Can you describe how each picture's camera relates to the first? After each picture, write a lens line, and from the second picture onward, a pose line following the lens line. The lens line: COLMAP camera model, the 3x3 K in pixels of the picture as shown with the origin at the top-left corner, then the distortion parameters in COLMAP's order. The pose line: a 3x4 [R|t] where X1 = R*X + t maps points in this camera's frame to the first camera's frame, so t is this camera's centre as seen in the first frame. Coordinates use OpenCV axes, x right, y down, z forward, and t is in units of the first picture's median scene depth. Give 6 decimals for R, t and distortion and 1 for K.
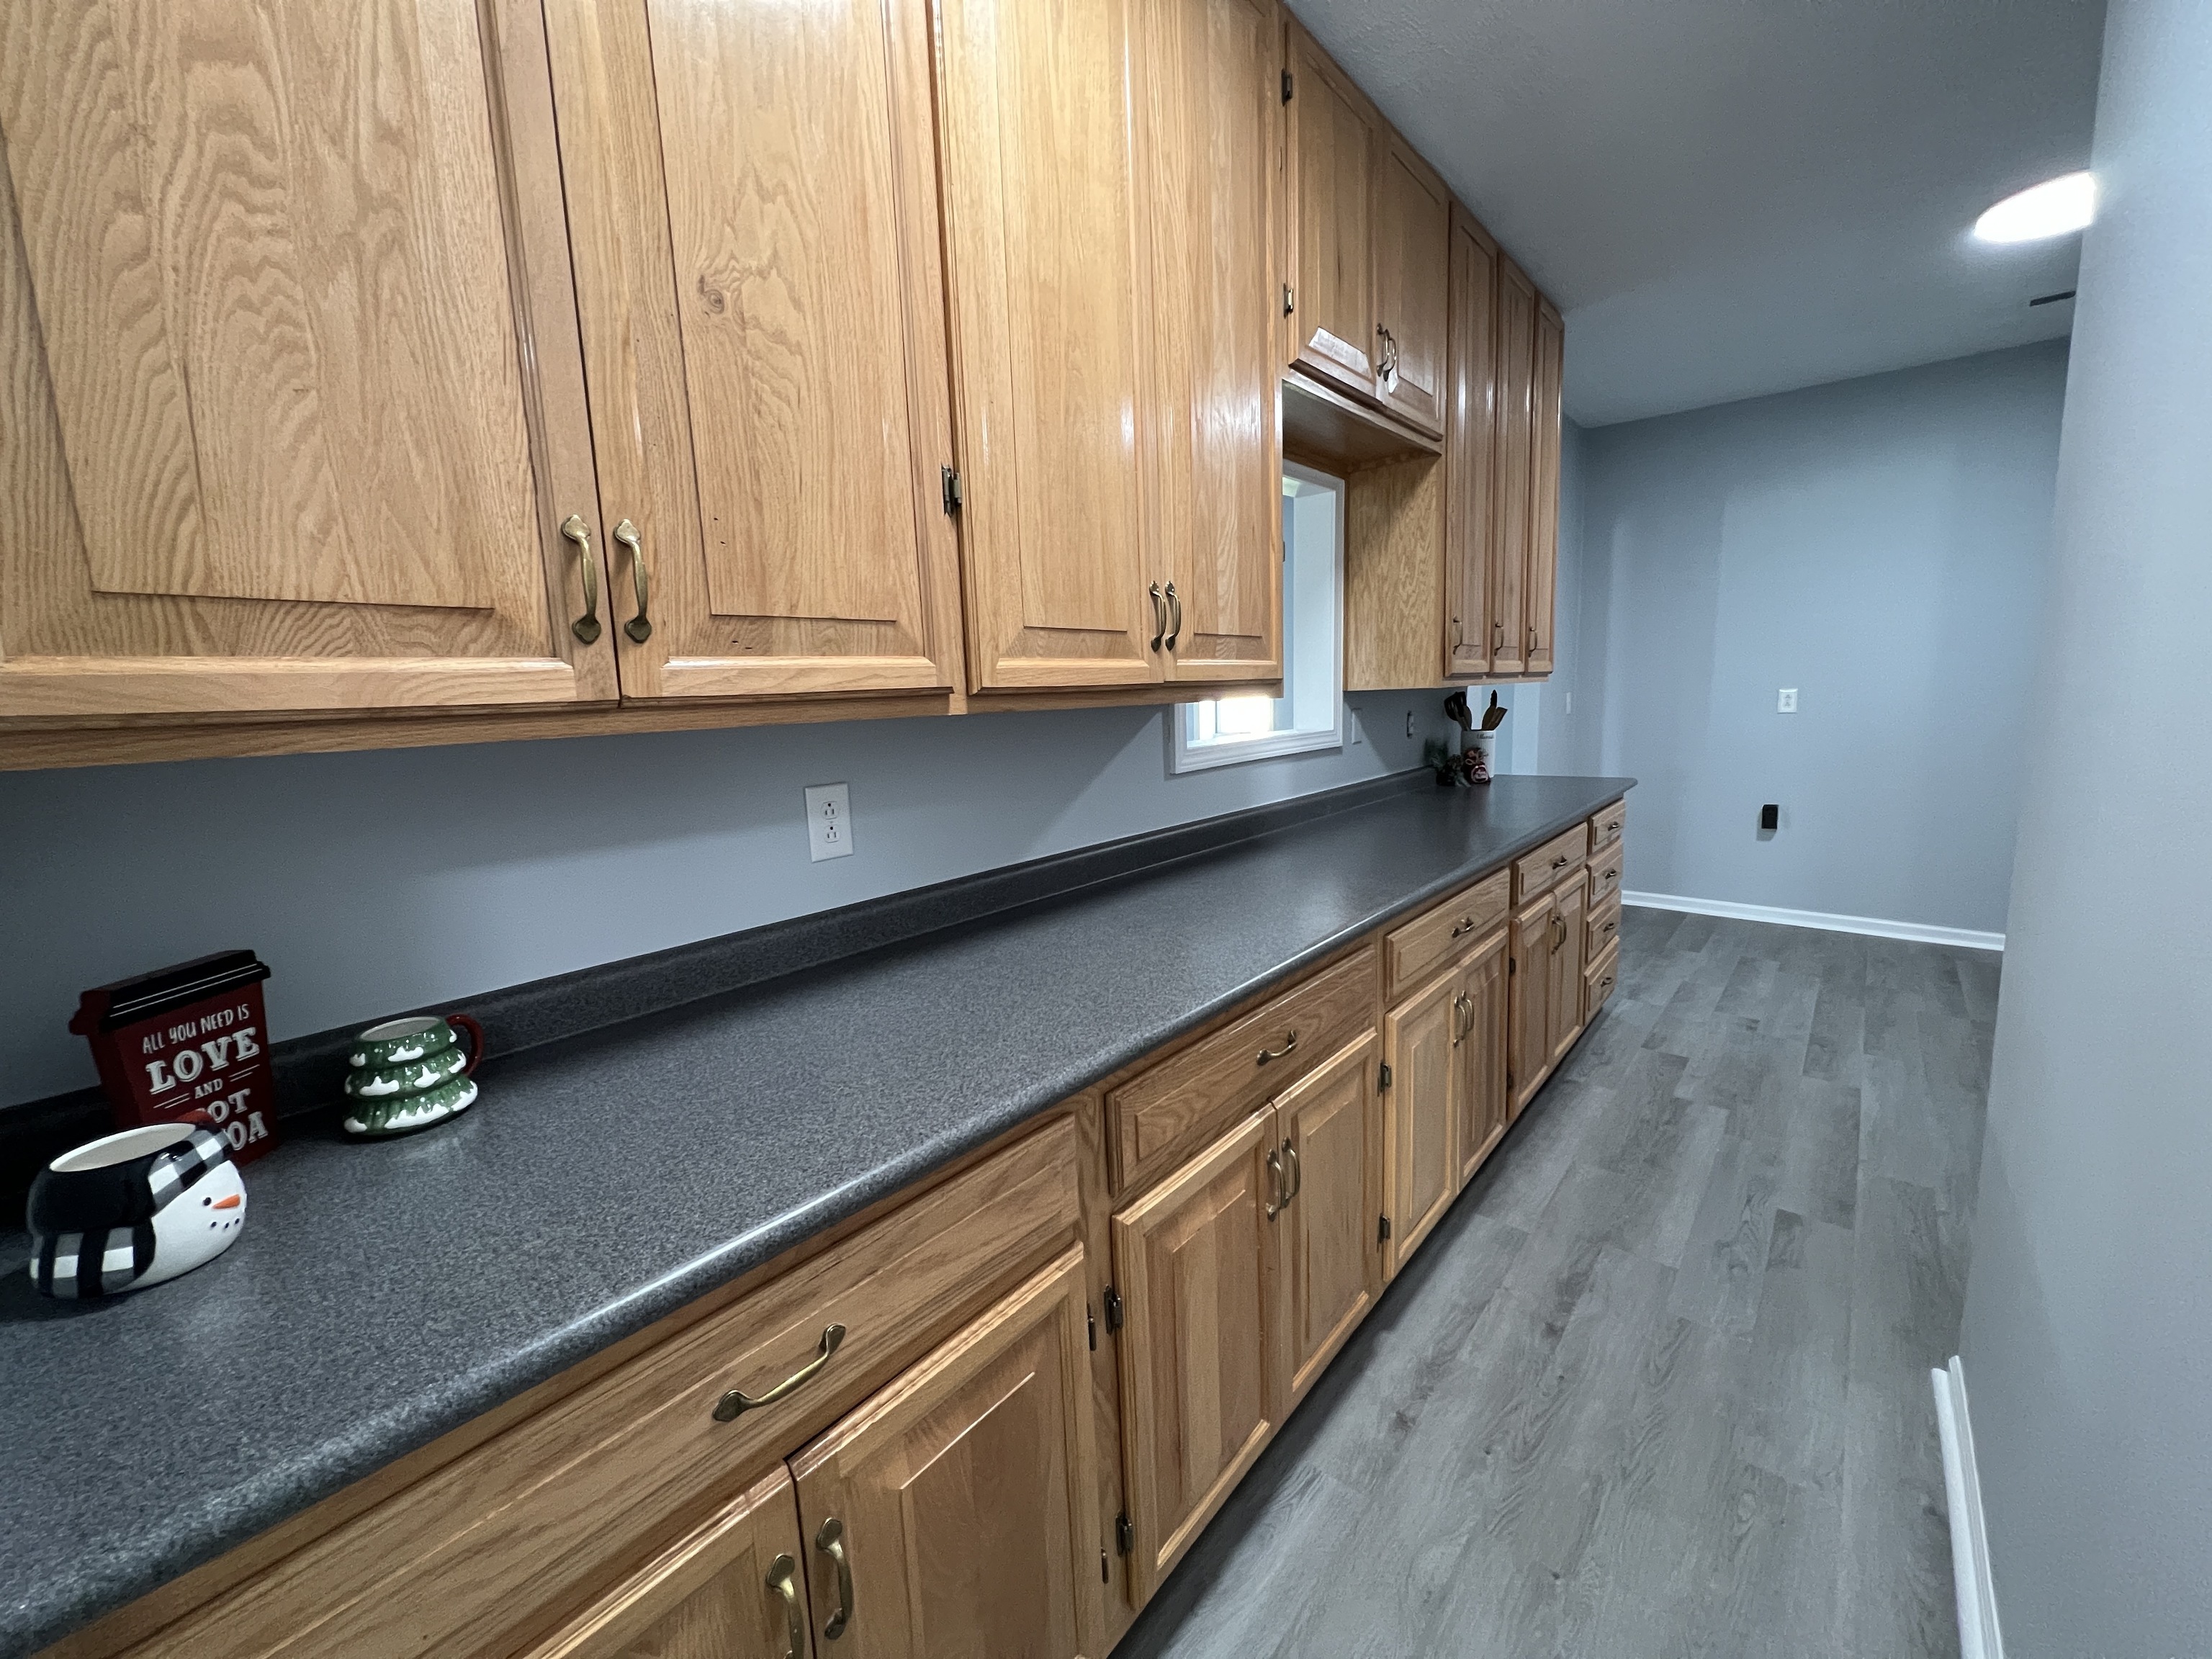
lens RADIAL K [[886.5, 0, 1106.0], [0, 886.5, 829.5], [0, 0, 1]] dist [-0.002260, -0.000254]
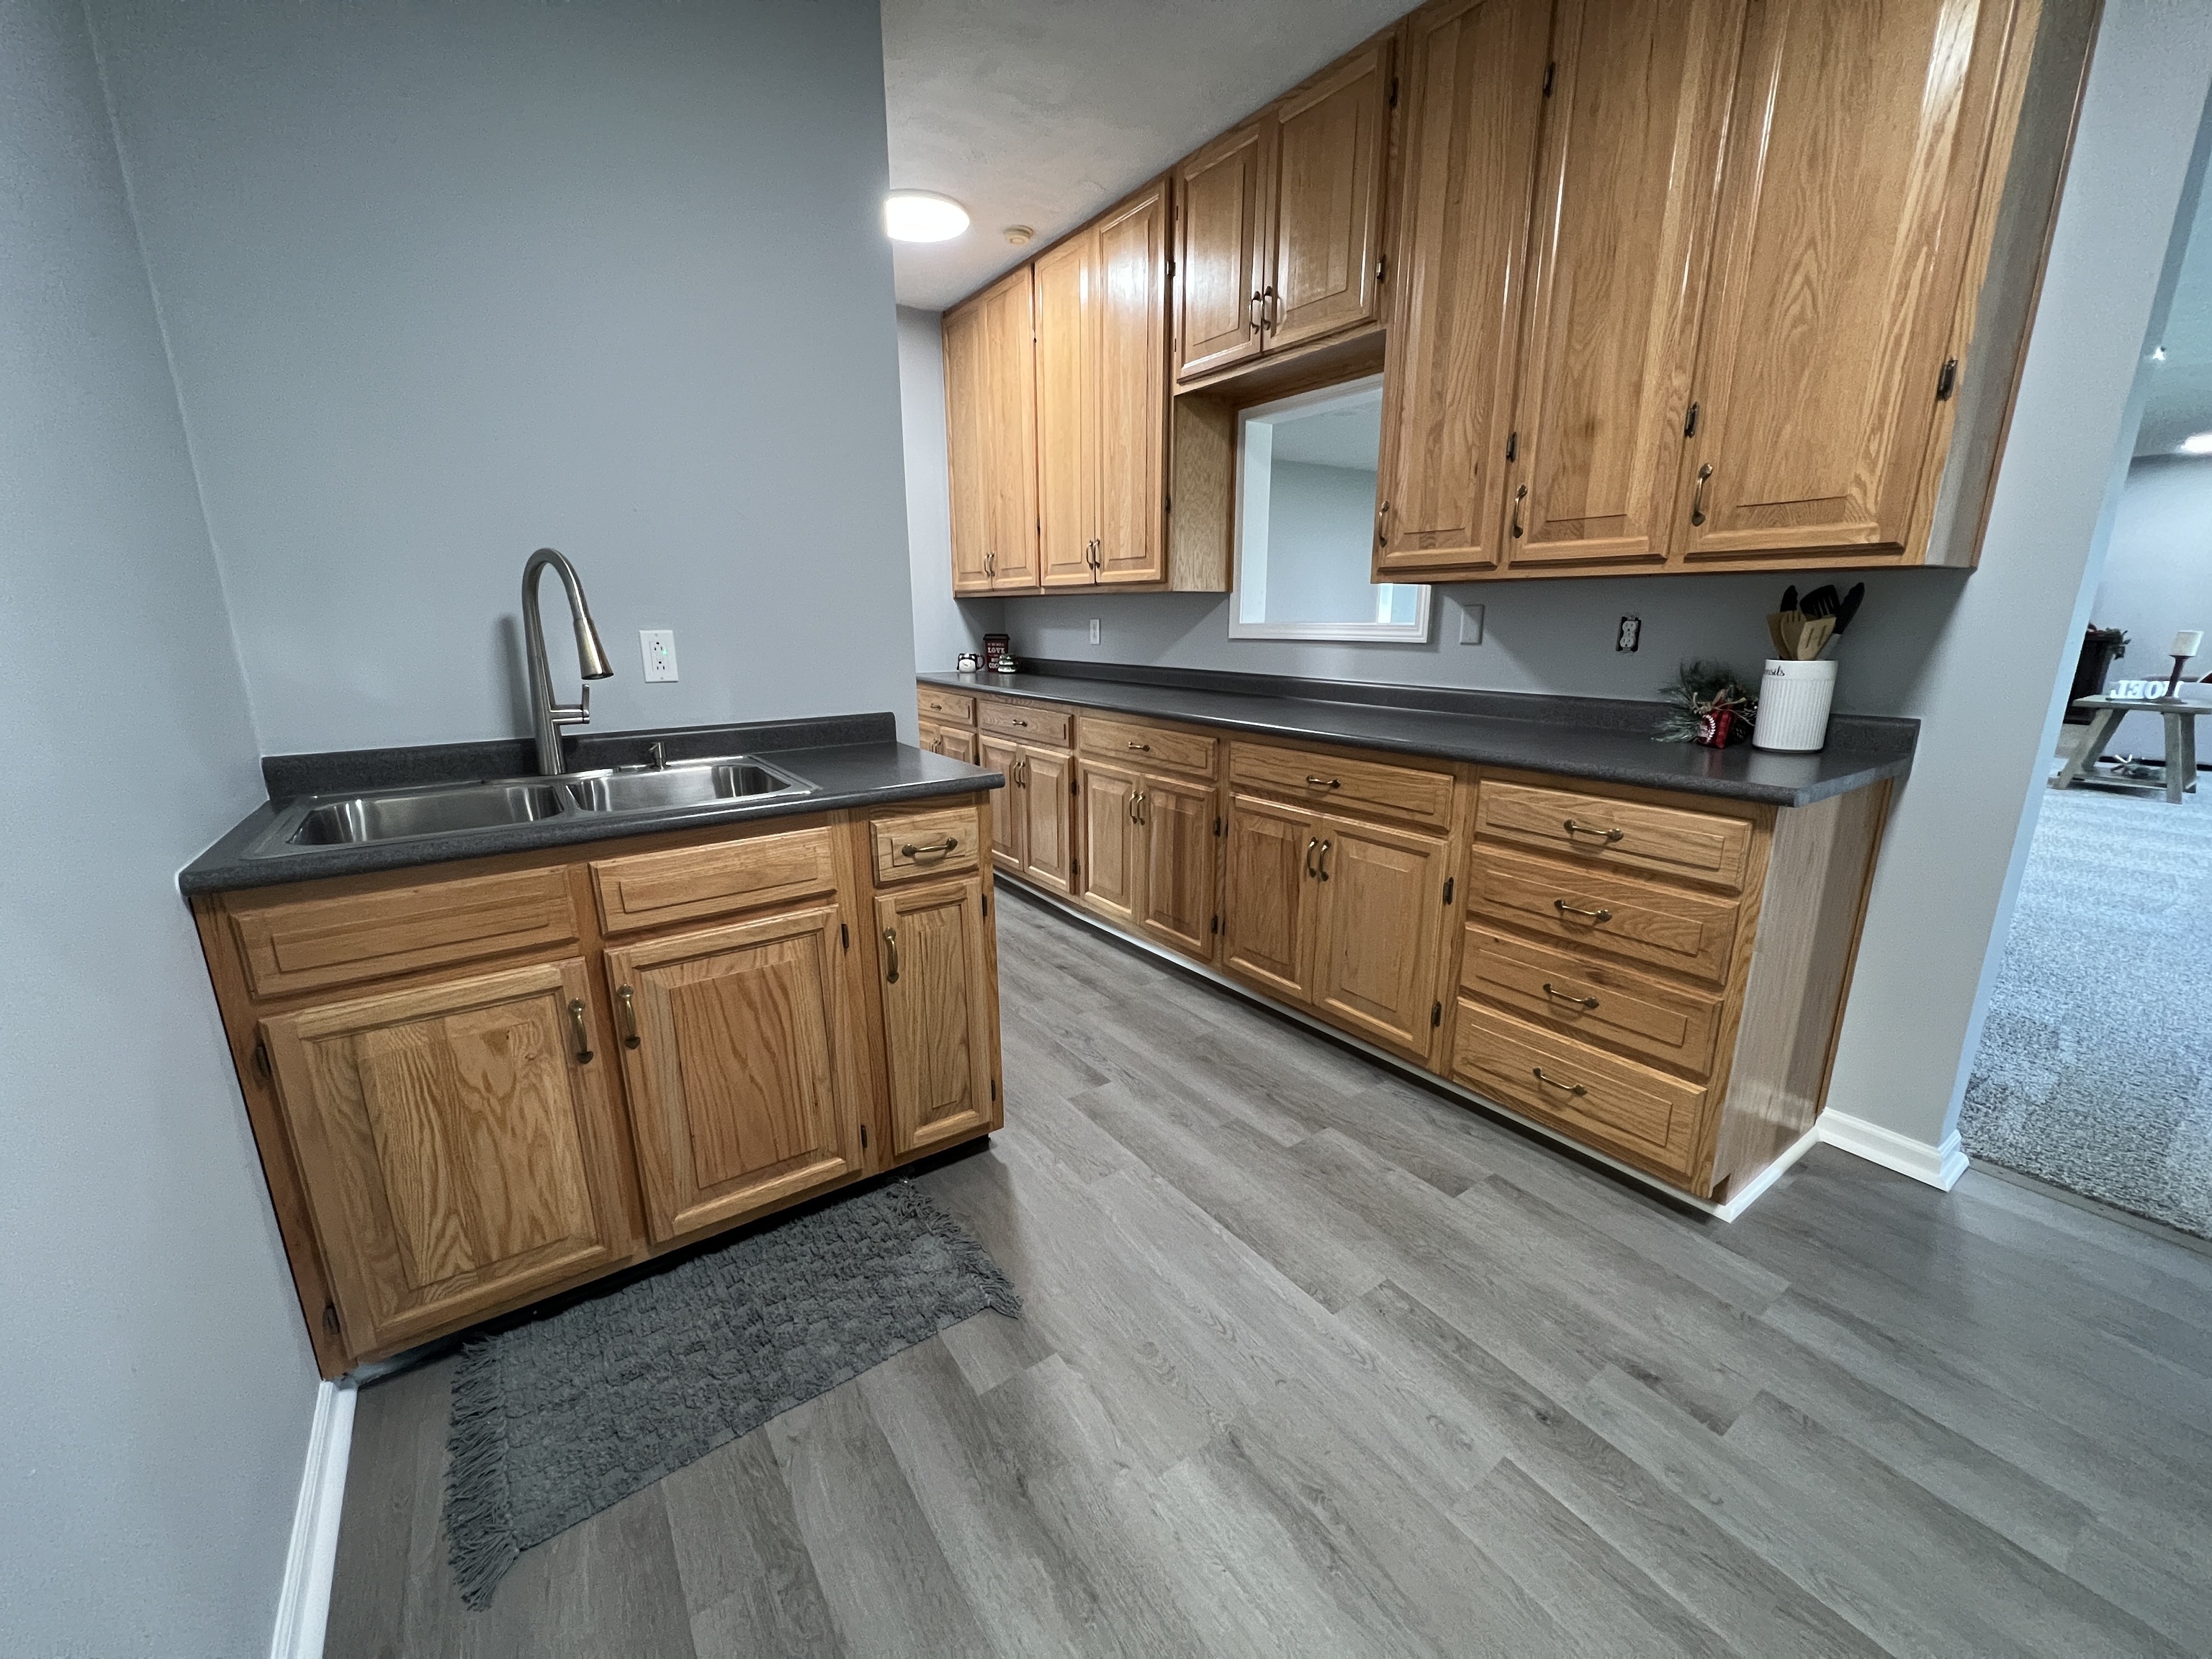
lens RADIAL K [[886.5, 0, 1106.0], [0, 886.5, 829.5], [0, 0, 1]] dist [-0.002260, -0.000254]
pose [[-0.253488, 0.274222, -0.927656, 1.752829], [-0.128152, 0.941005, 0.313187, -0.213199], [0.958812, 0.198270, -0.203392, 1.197633]]
